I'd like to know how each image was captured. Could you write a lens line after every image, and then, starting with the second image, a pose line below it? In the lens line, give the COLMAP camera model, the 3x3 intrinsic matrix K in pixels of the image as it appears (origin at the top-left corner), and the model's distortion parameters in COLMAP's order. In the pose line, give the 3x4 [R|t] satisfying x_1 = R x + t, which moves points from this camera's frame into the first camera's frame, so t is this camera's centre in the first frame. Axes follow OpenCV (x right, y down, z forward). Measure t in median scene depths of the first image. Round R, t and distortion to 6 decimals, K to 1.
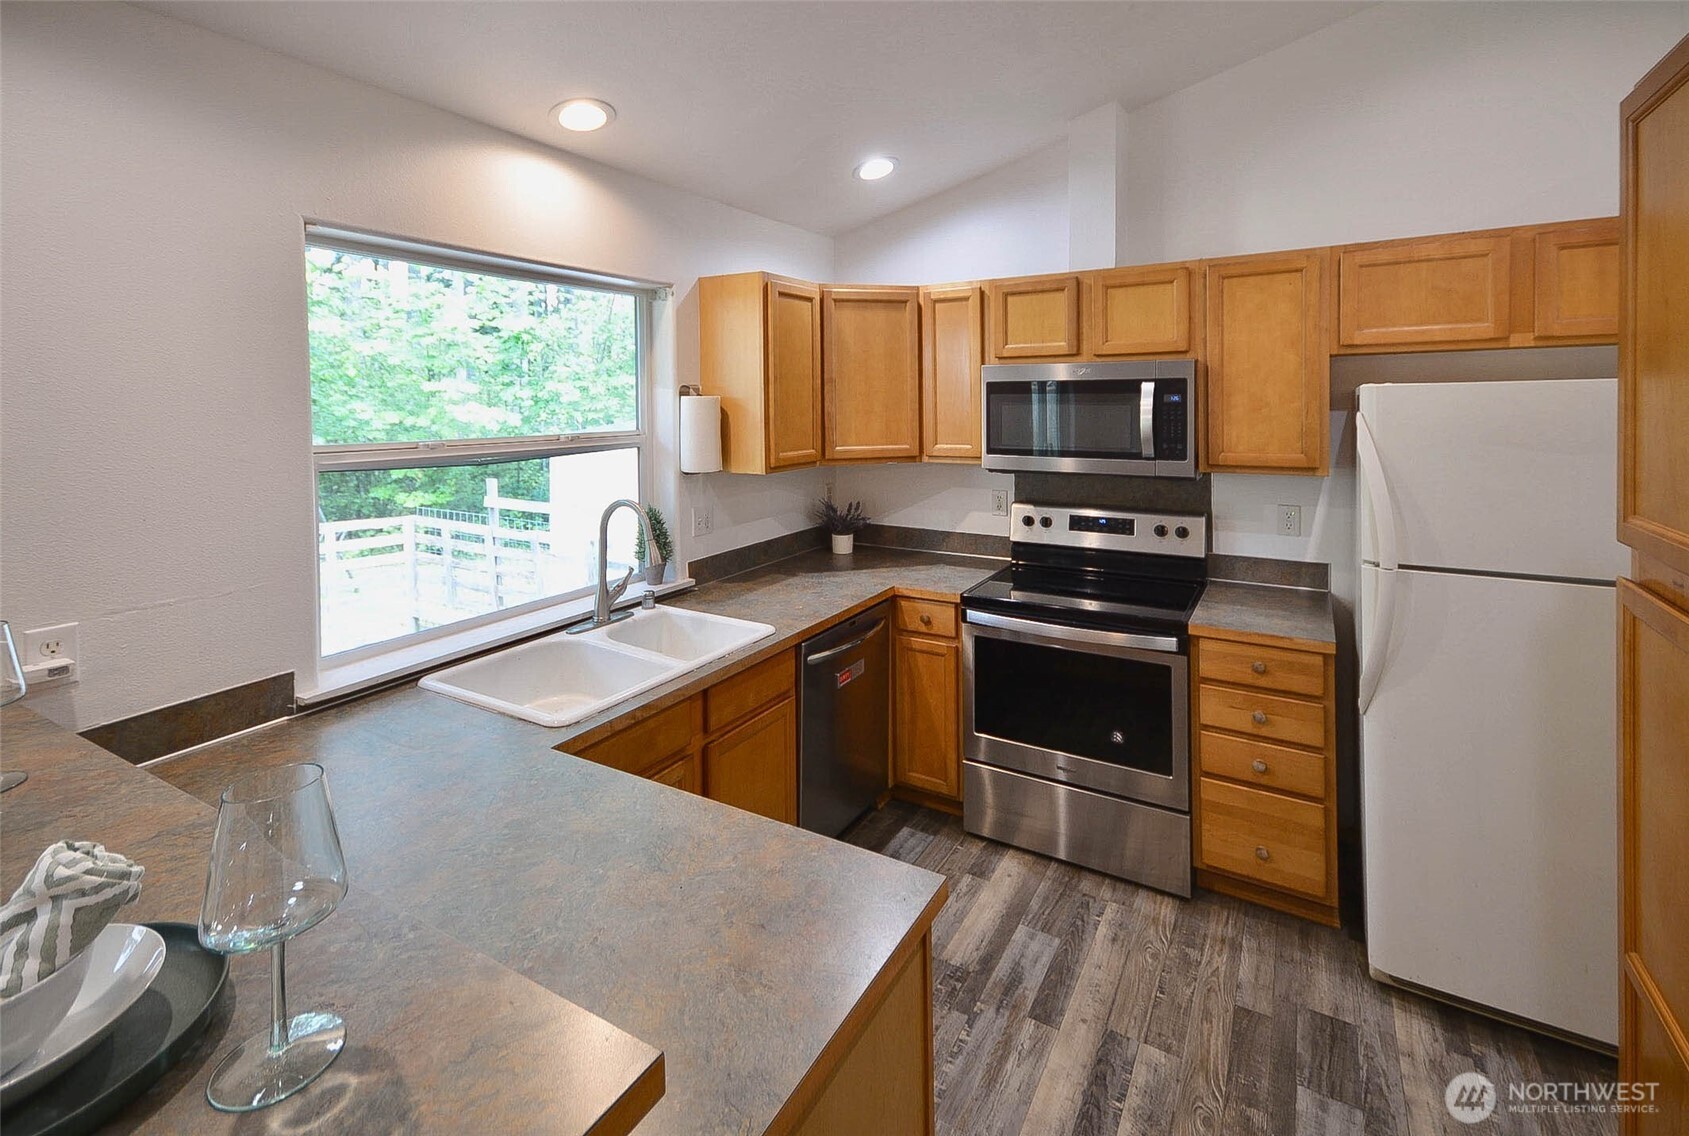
lens RADIAL K [[795.4, 0, 836.6], [0, 795.4, 417.5], [0, 0, 1]] dist [-0.002521, 0.000513]
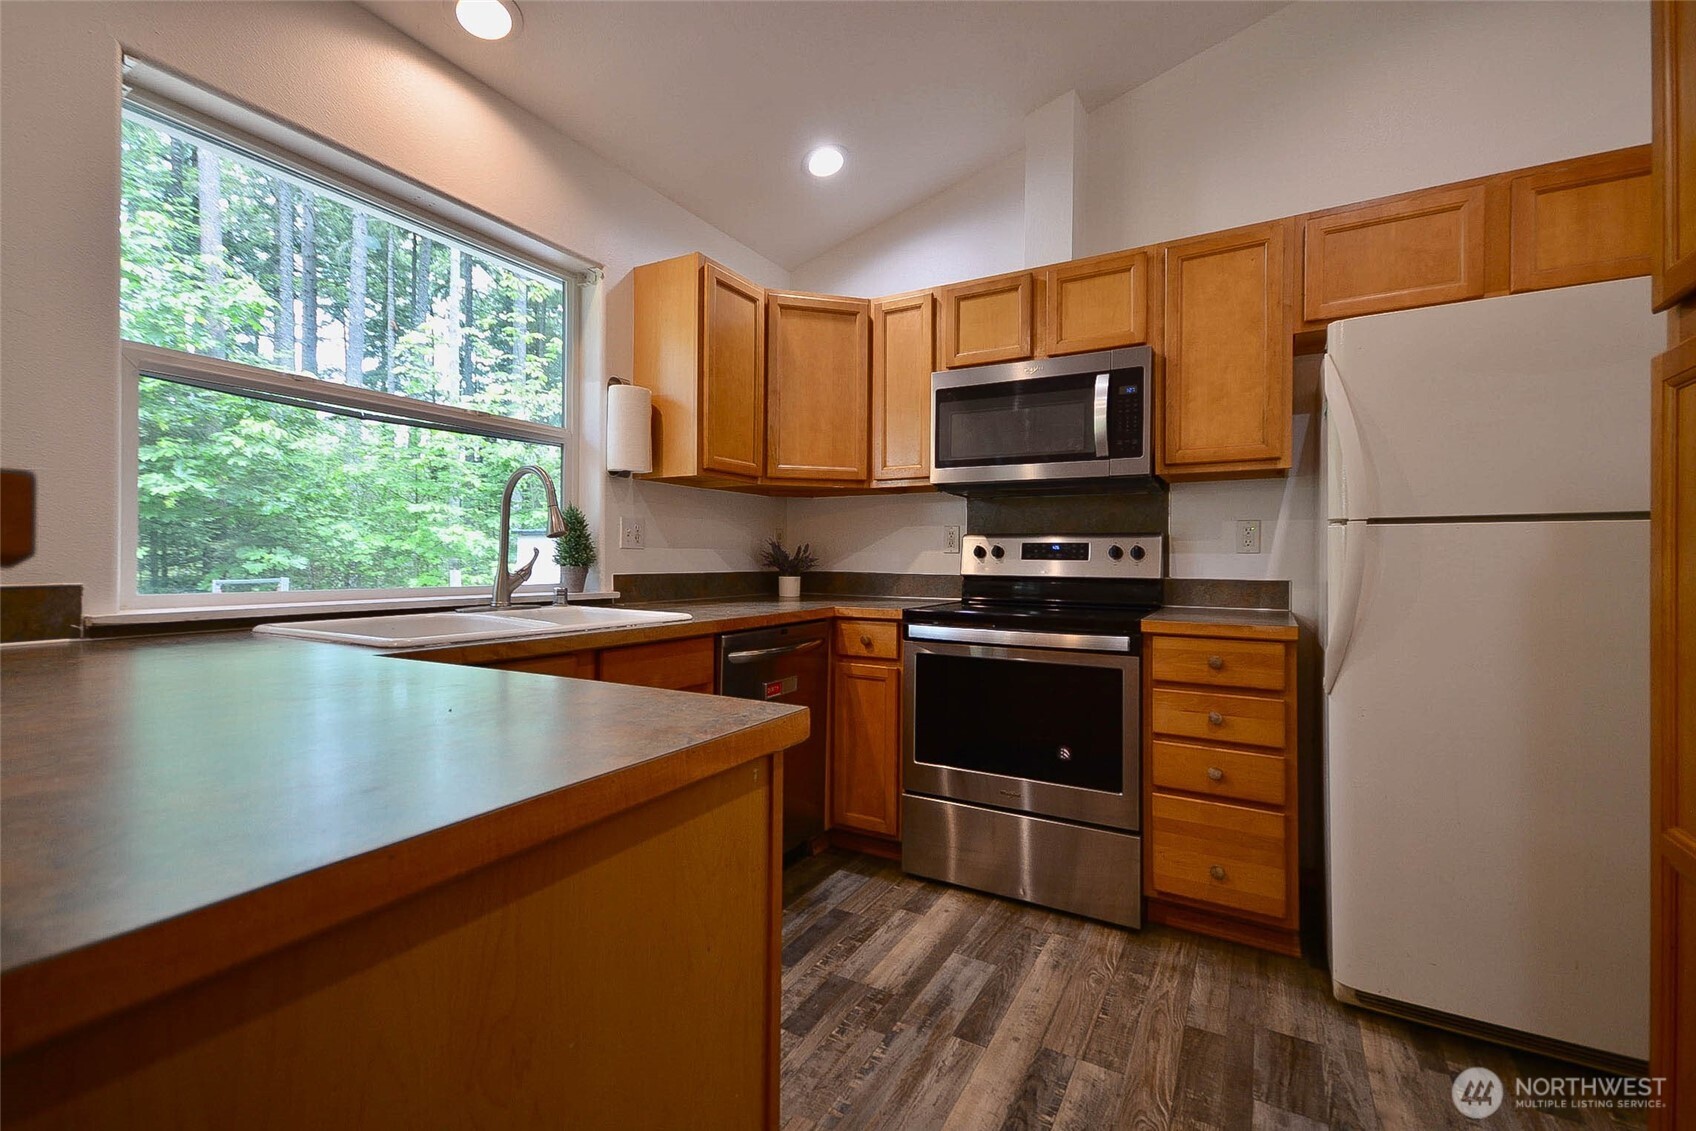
lens RADIAL K [[756.3, 0, 848.4], [0, 756.3, 553.8], [0, 0, 1]] dist [-0.000205, -0.000400]
pose [[0.999183, 0.027677, 0.029453, 0.072430], [-0.026628, 0.999017, -0.035445, 0.214942], [-0.030405, 0.034632, 0.998938, 0.125481]]
